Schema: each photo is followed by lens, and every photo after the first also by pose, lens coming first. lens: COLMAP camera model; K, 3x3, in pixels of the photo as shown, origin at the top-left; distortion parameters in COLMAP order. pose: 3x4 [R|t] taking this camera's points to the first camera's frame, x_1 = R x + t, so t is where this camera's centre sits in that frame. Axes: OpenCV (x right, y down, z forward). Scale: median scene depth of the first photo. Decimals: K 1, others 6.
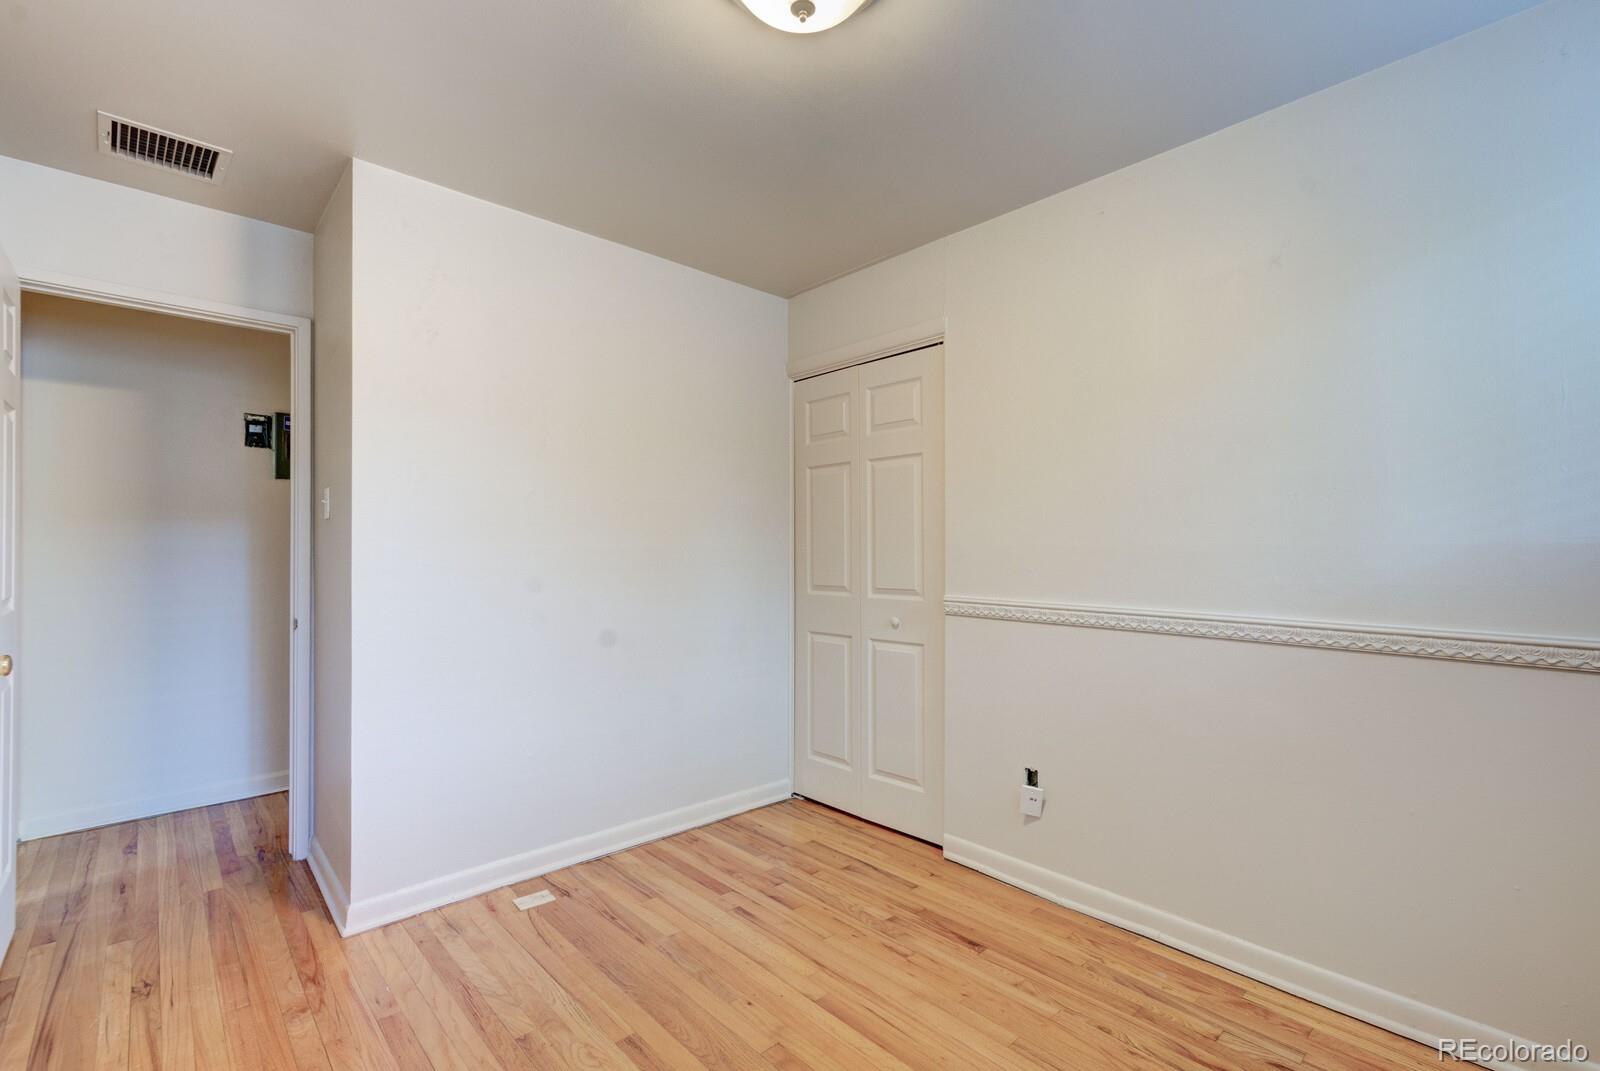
lens RADIAL K [[707.5, 0, 806.4], [0, 707.5, 547.5], [0, 0, 1]] dist [-0.001007, 0.000101]
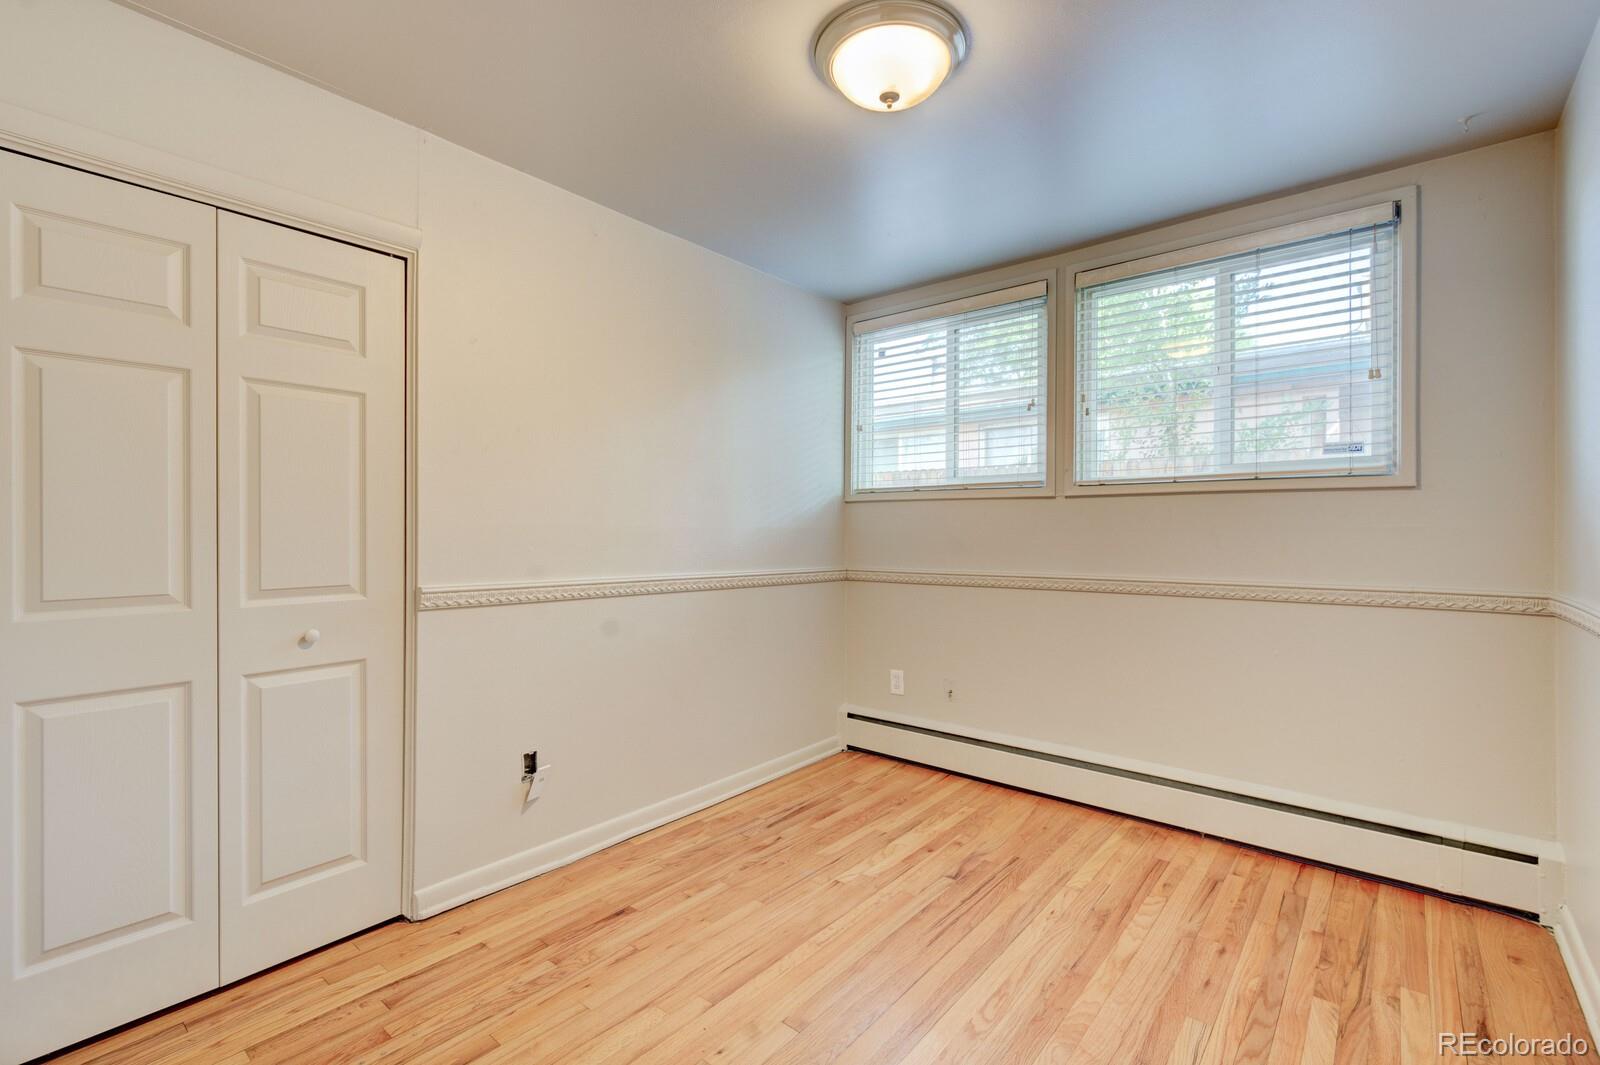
lens RADIAL K [[707.5, 0, 811.3], [0, 707.5, 527.1], [0, 0, 1]] dist [-0.001007, 0.000101]
pose [[-0.134999, 0.005910, 0.990828, -0.698570], [-0.005536, 0.999962, -0.006718, 0.004584], [-0.990830, -0.006392, -0.134961, 0.736644]]
